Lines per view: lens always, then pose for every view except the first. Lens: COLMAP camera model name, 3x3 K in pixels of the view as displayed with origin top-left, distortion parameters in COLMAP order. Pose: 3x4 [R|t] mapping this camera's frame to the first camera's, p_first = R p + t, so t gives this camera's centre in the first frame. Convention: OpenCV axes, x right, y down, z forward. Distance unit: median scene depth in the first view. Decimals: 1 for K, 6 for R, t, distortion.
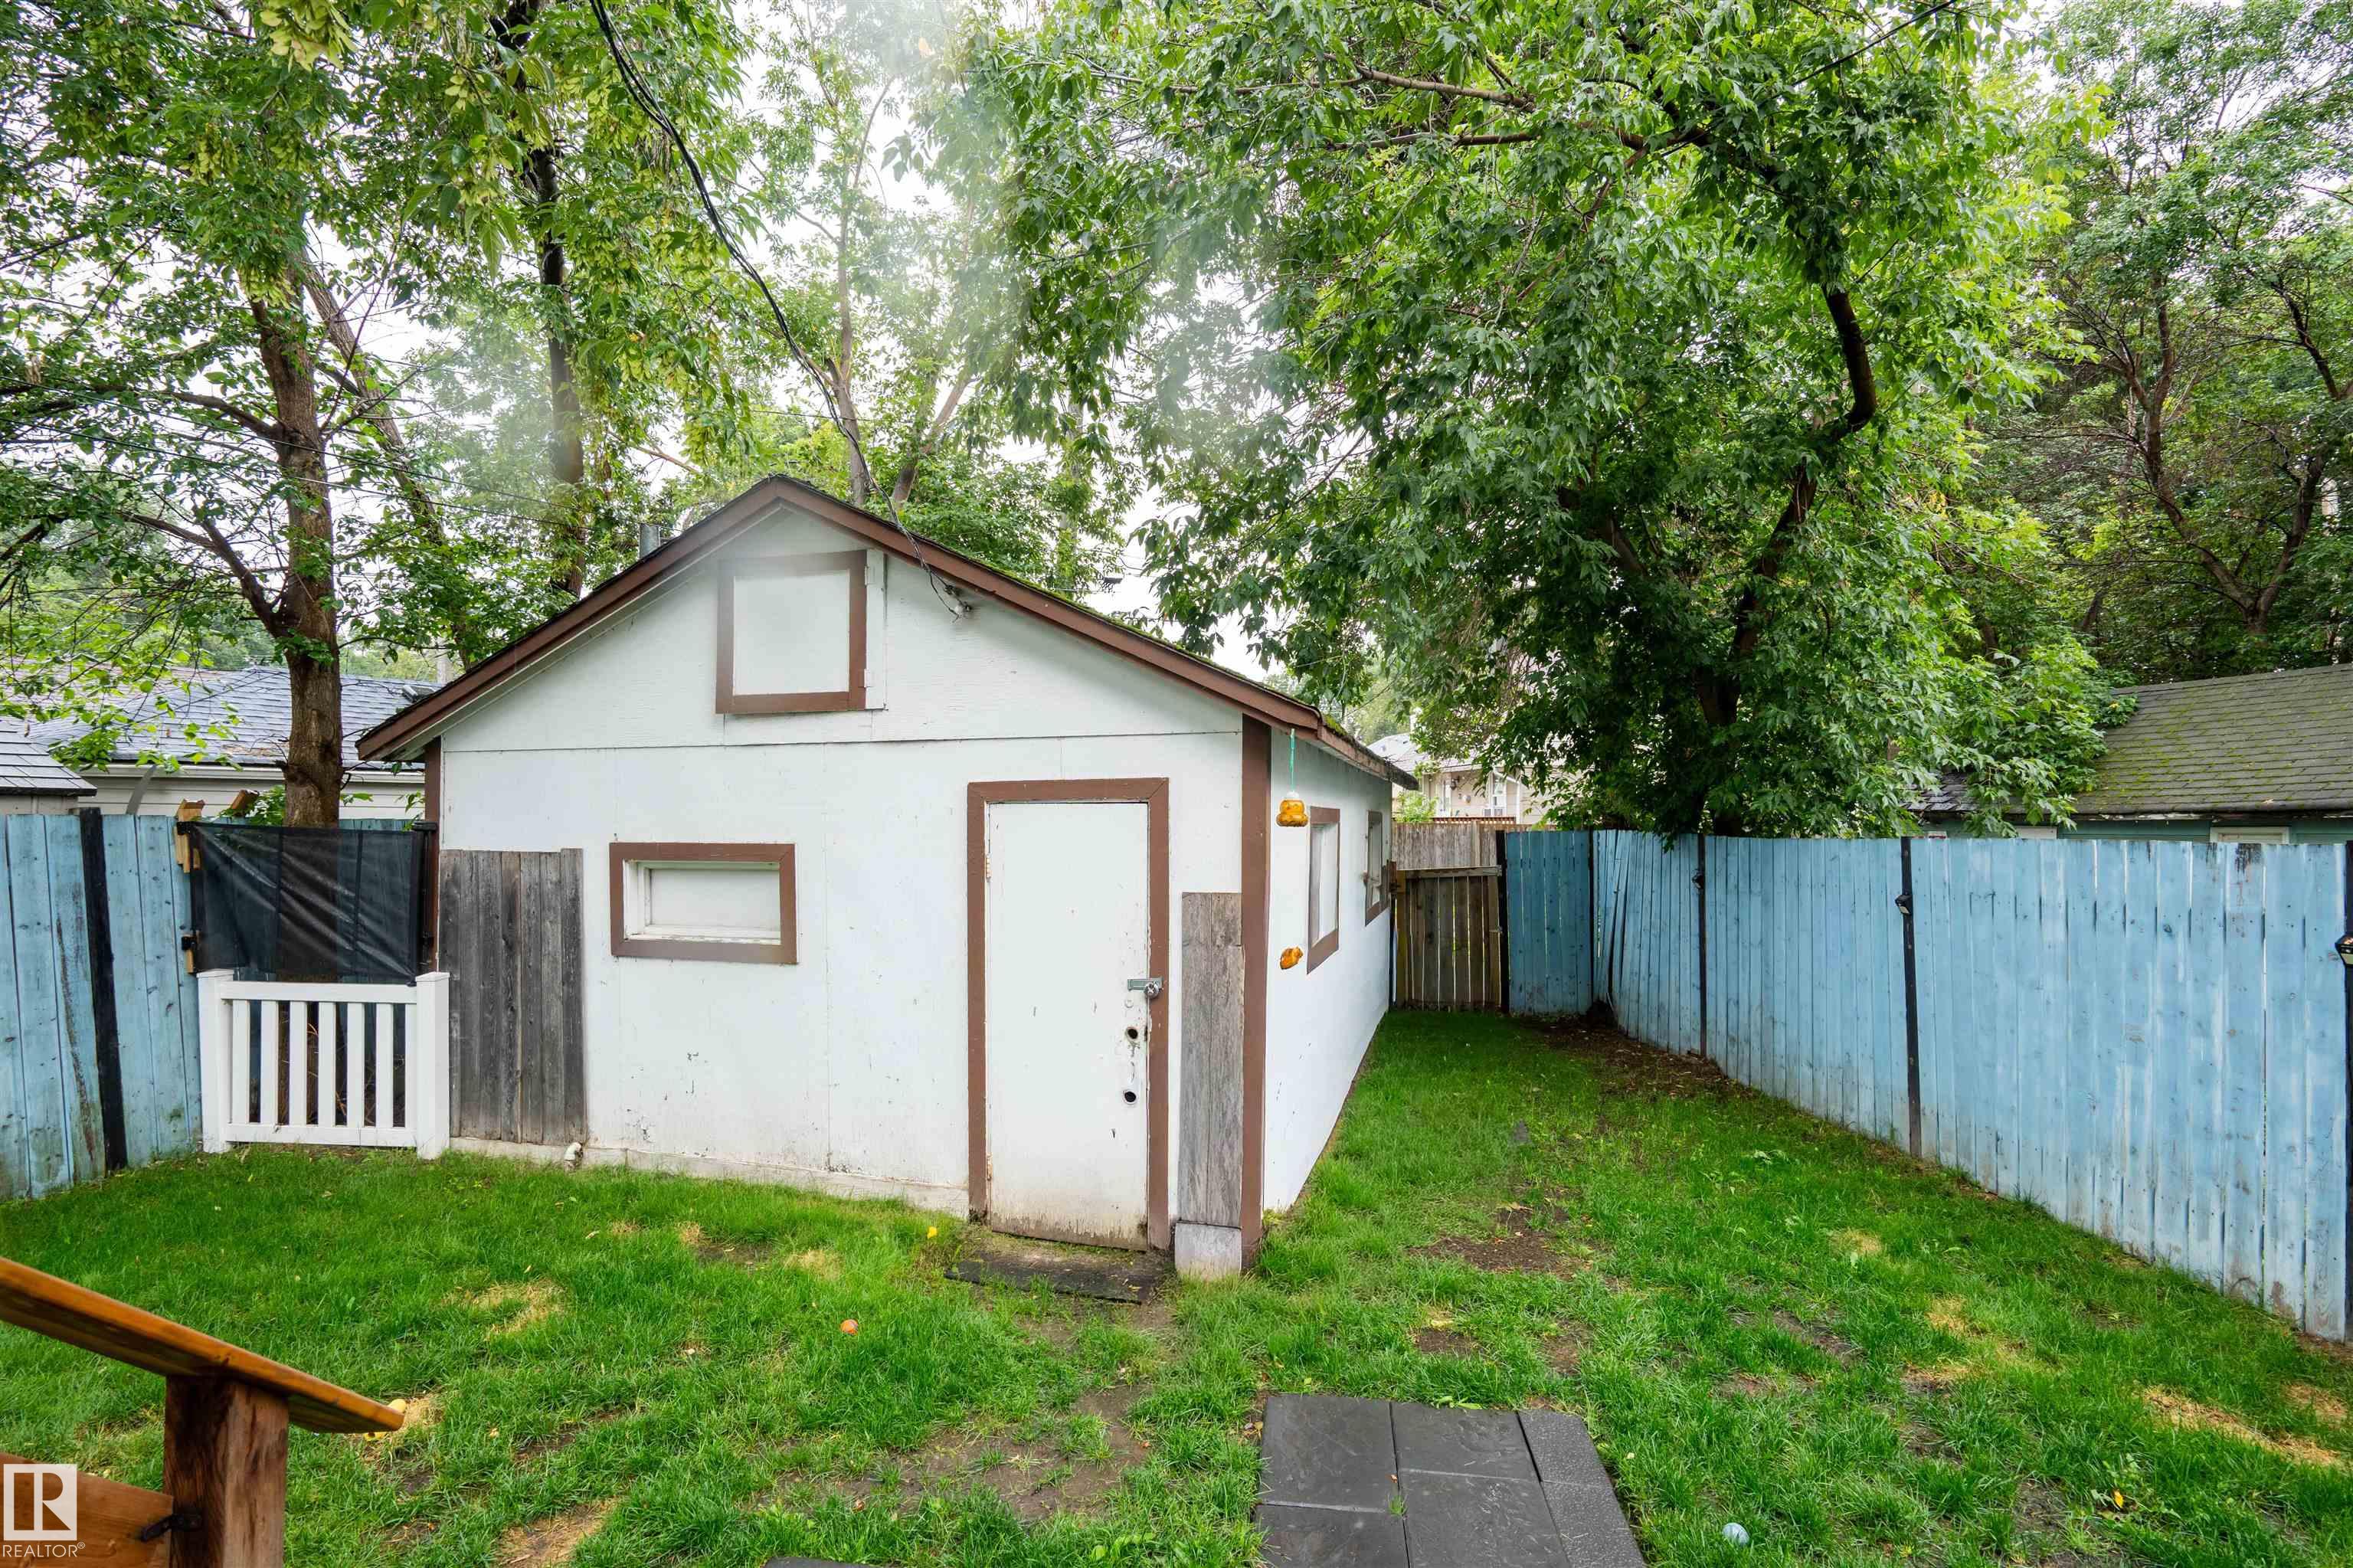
lens RADIAL K [[1091.2, 0, 1165.9], [0, 1091.2, 788.3], [0, 0, 1]] dist [-0.002879, -0.000239]
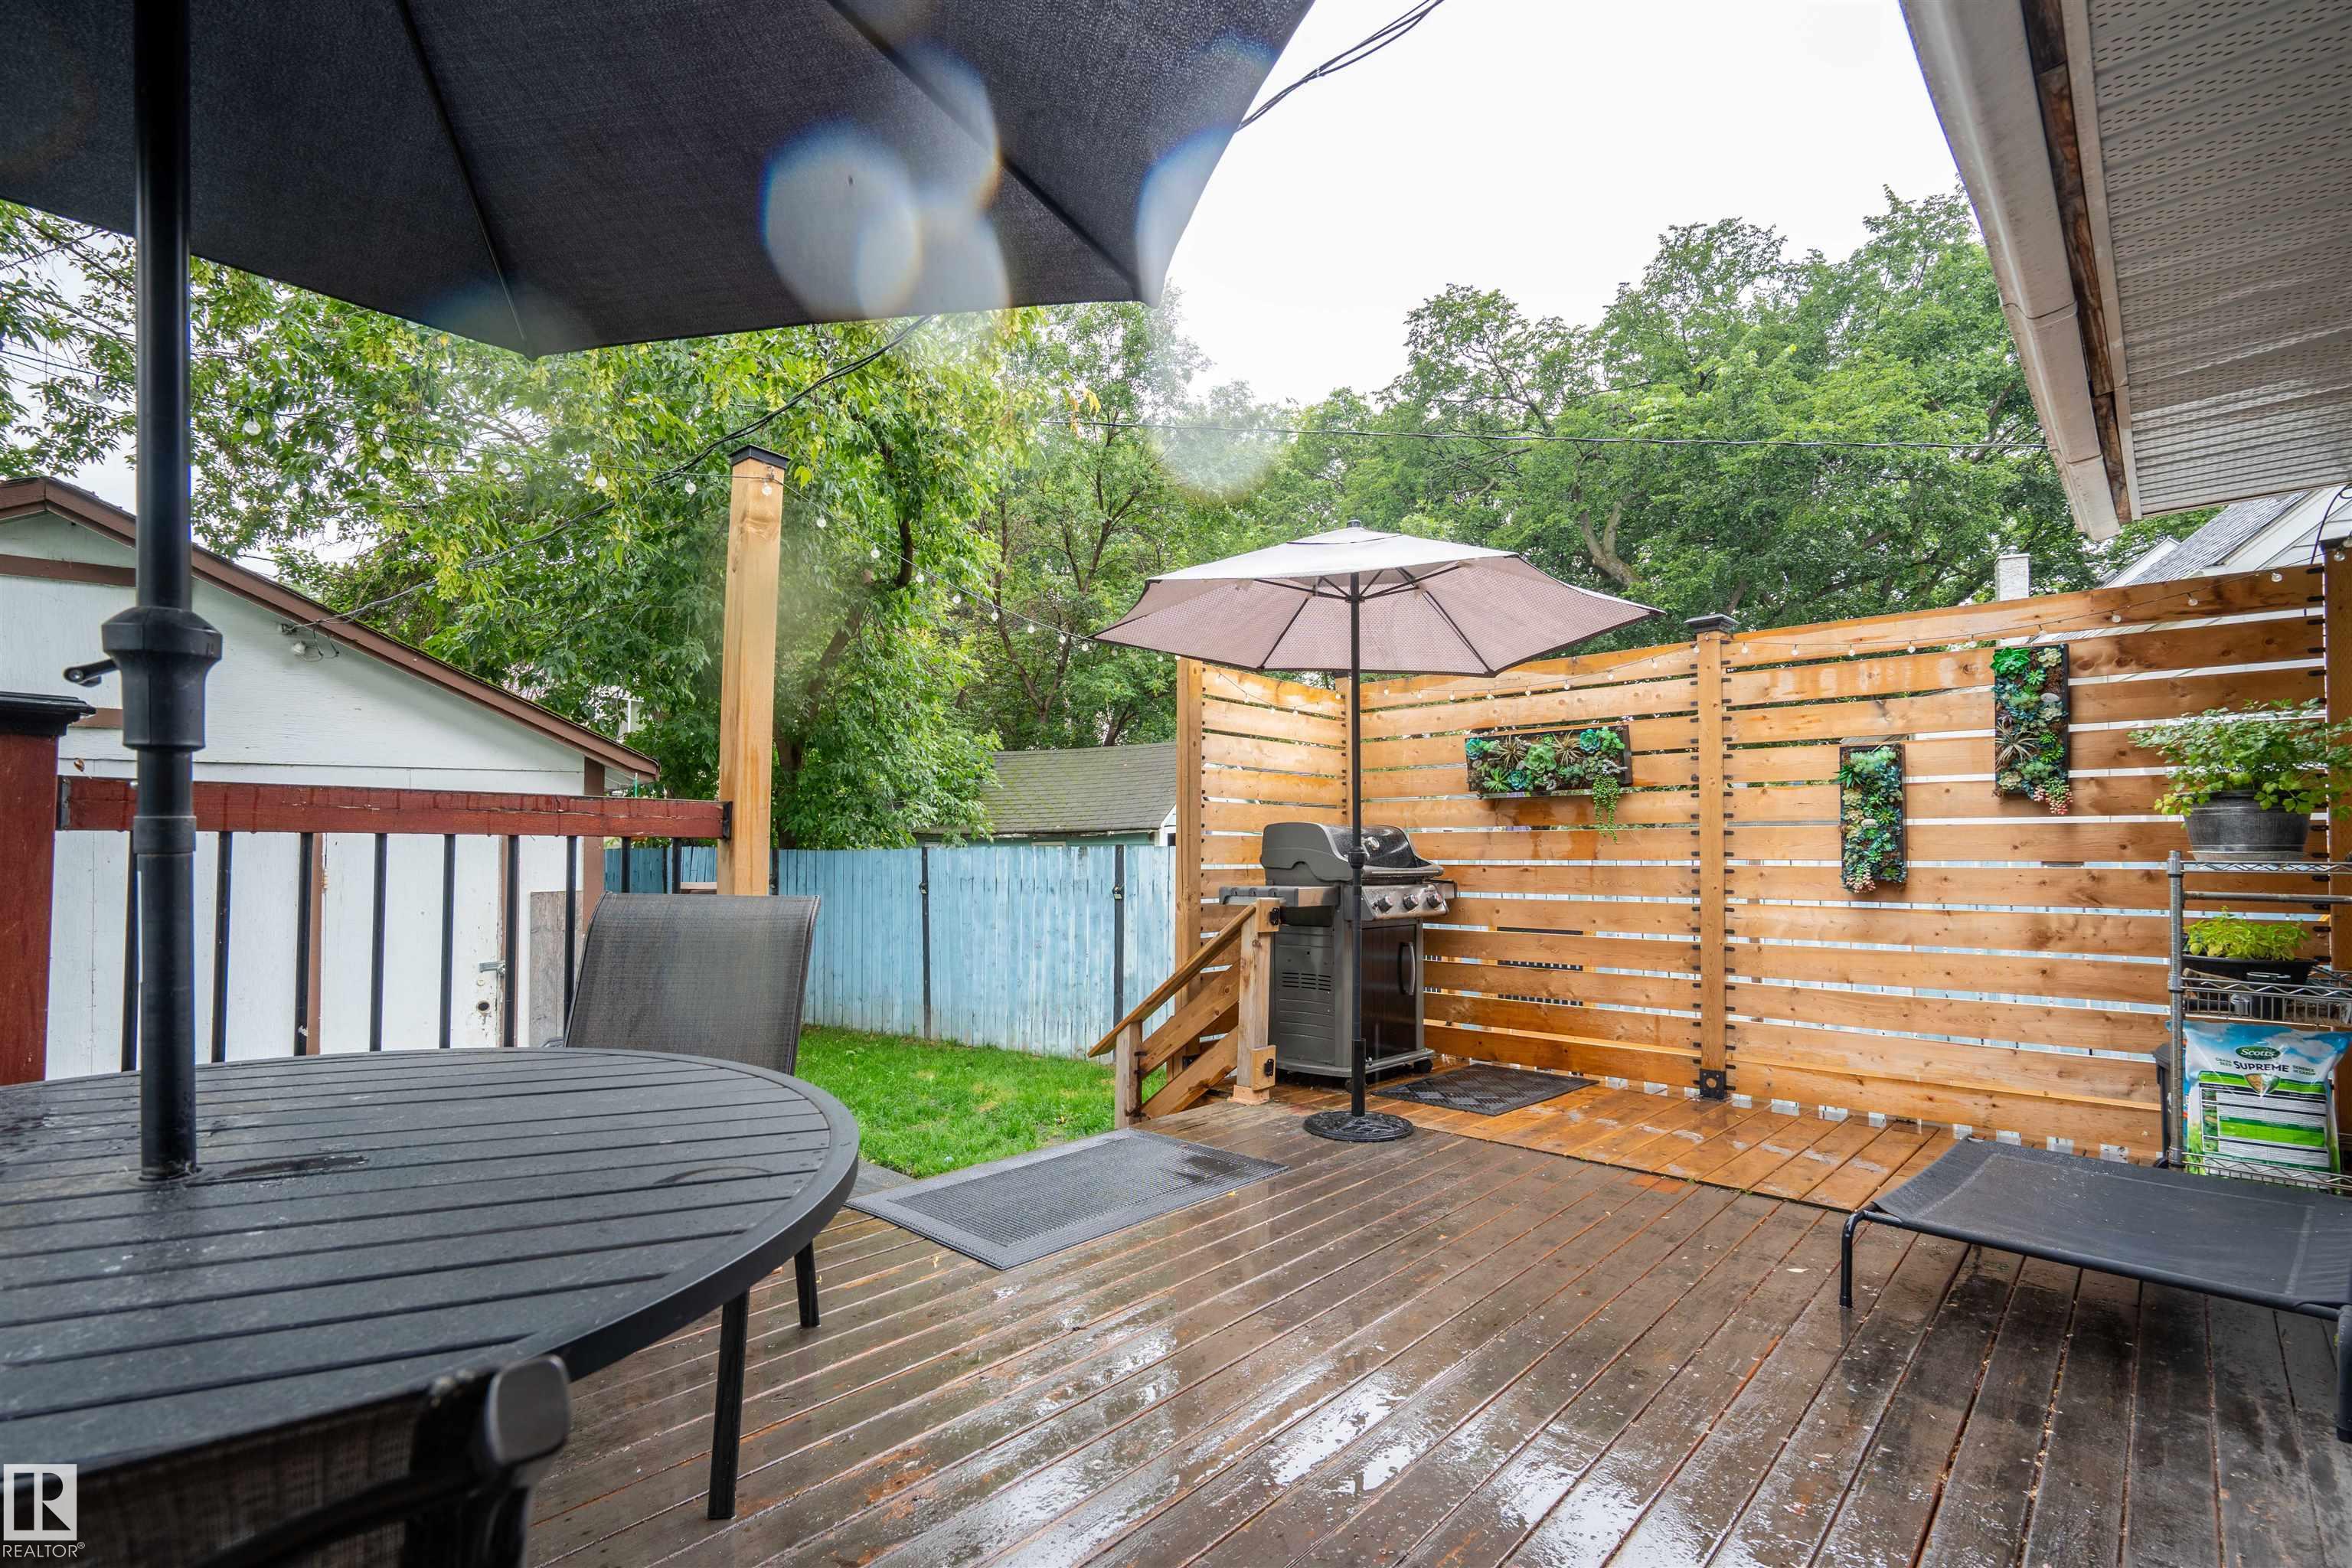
lens RADIAL K [[1075.7, 0, 1176.0], [0, 1075.7, 784.0], [0, 0, 1]] dist [0.003159, 0.000501]
pose [[0.595607, 0.038125, 0.802371, -0.459752], [-0.018530, 0.999259, -0.033725, -0.003477], [-0.803062, 0.005219, 0.595872, -0.313427]]
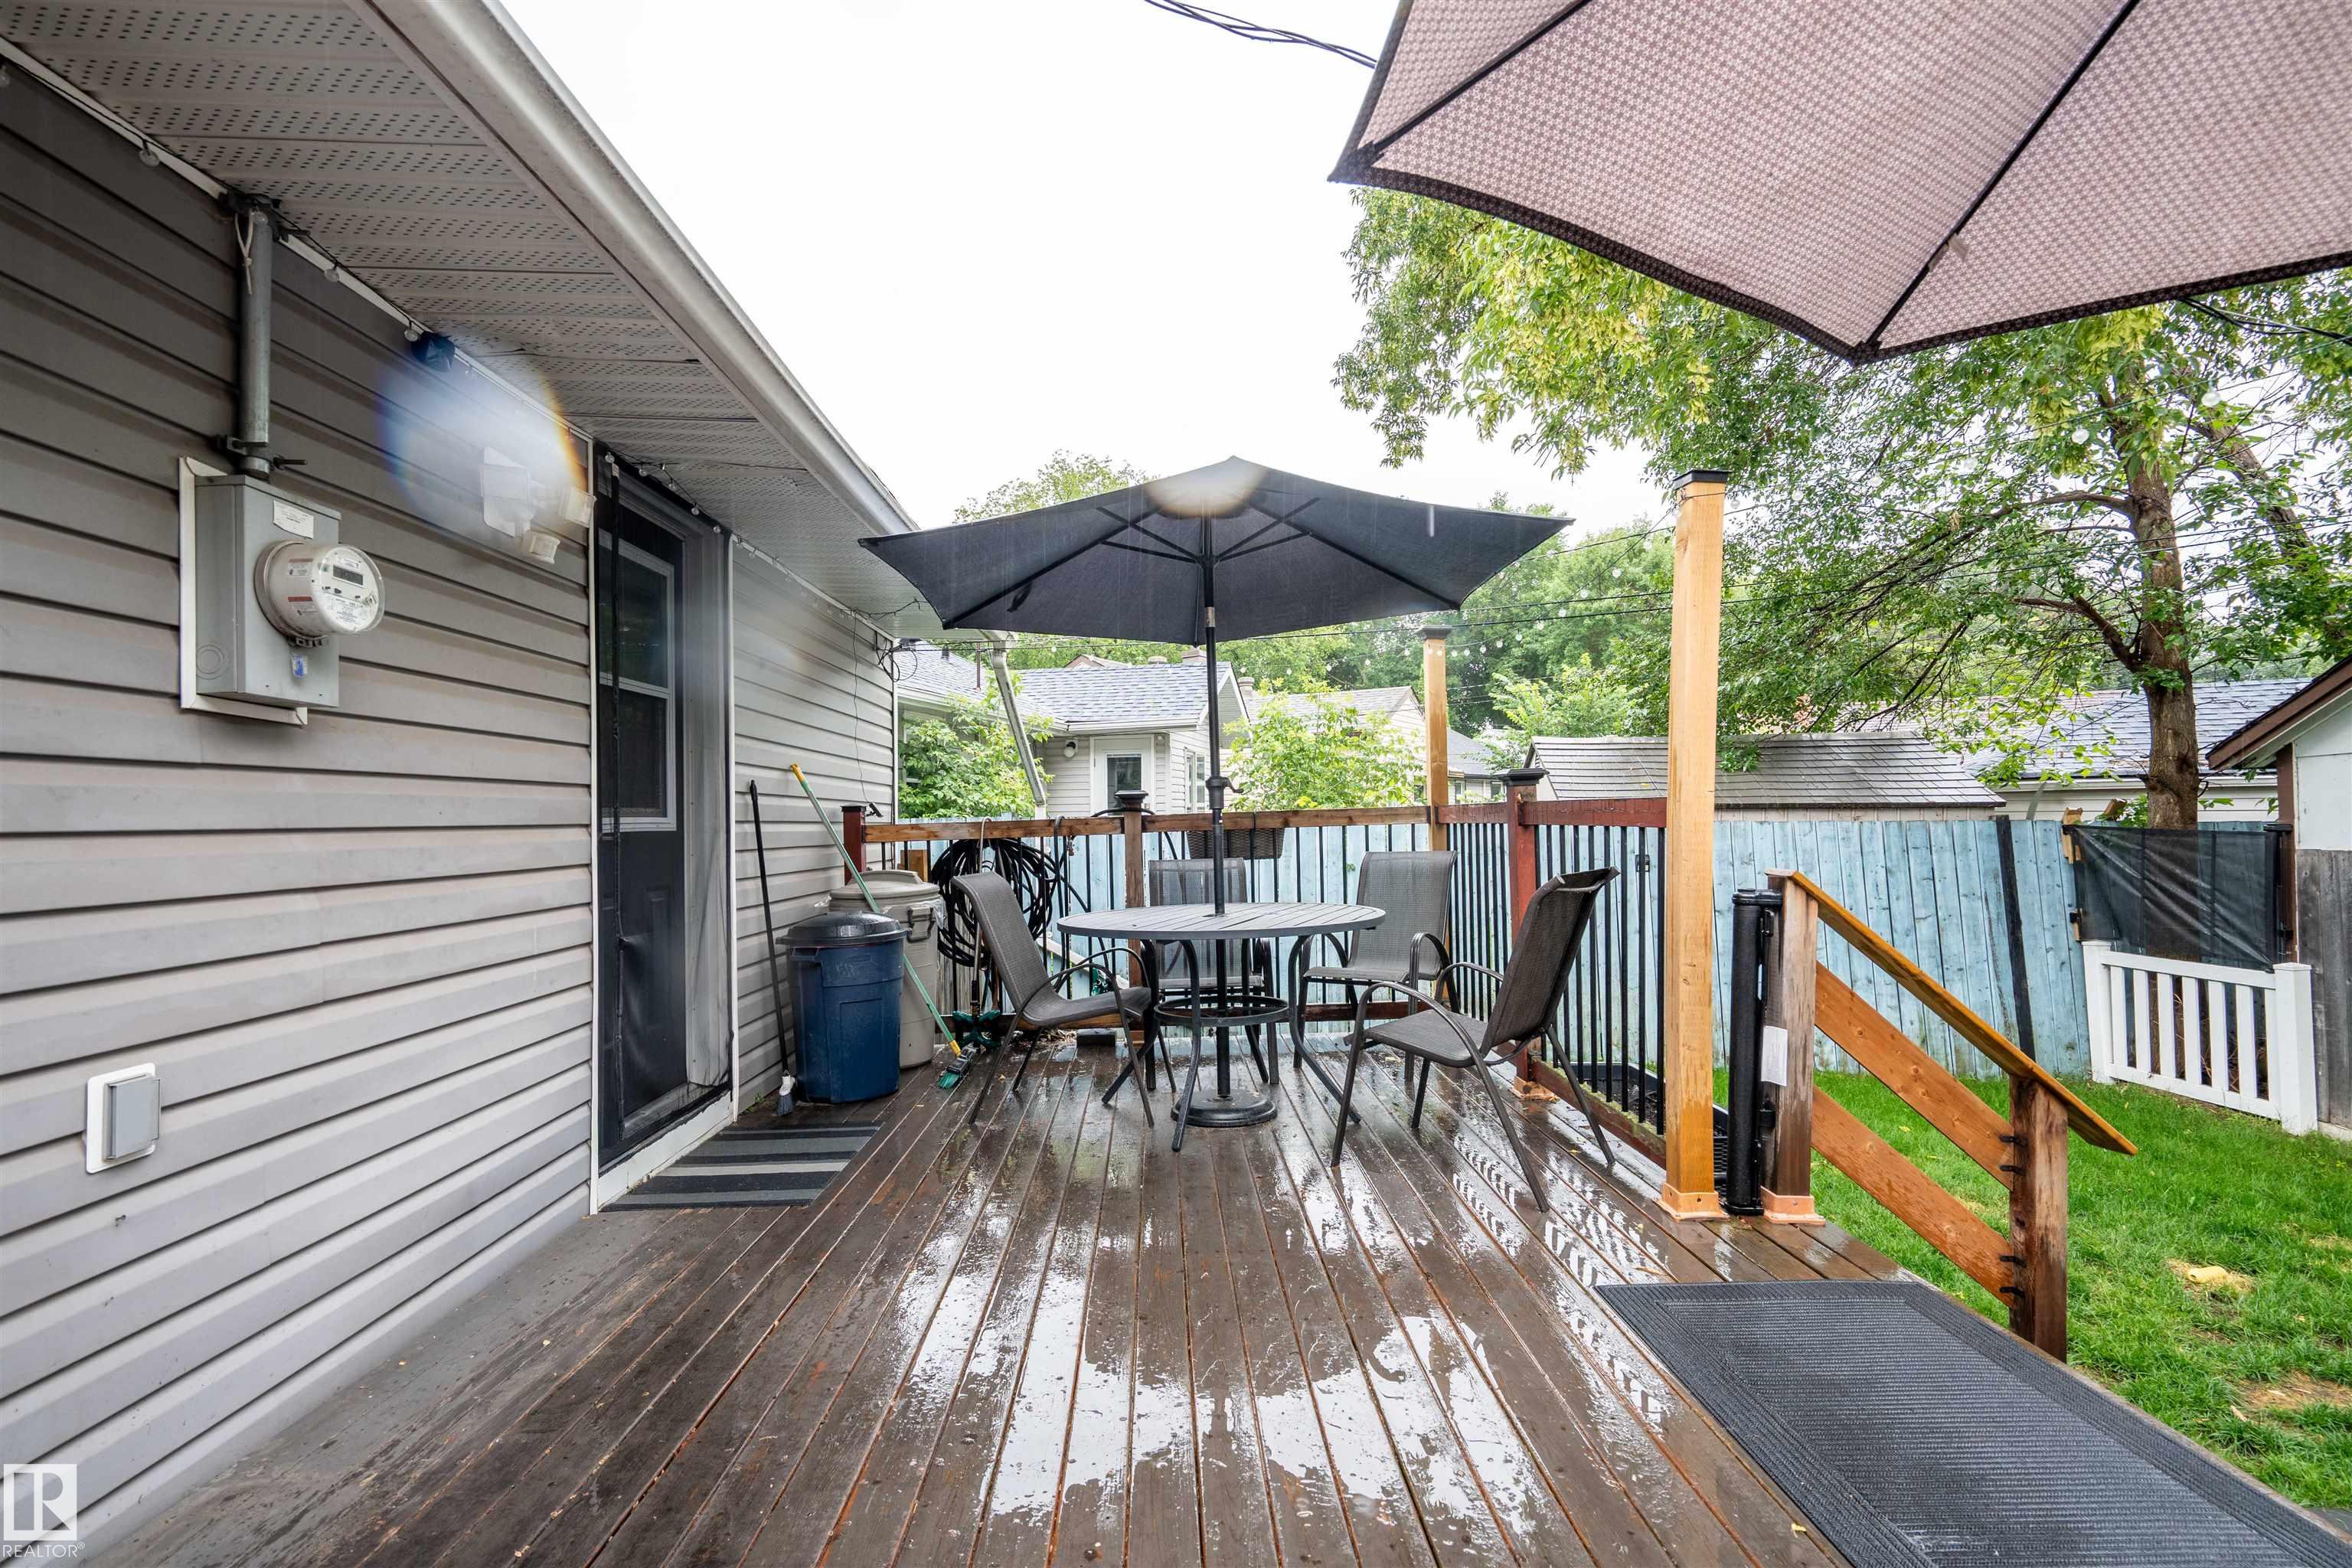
lens RADIAL K [[1080.0, 0, 1176.0], [0, 1080.0, 812.8], [0, 0, 1]] dist [-0.000787, 0.000190]
pose [[0.123784, -0.016186, -0.992177, 0.251374], [0.033126, 0.999377, -0.012171, -0.003074], [0.991756, -0.031361, 0.124243, -0.222125]]
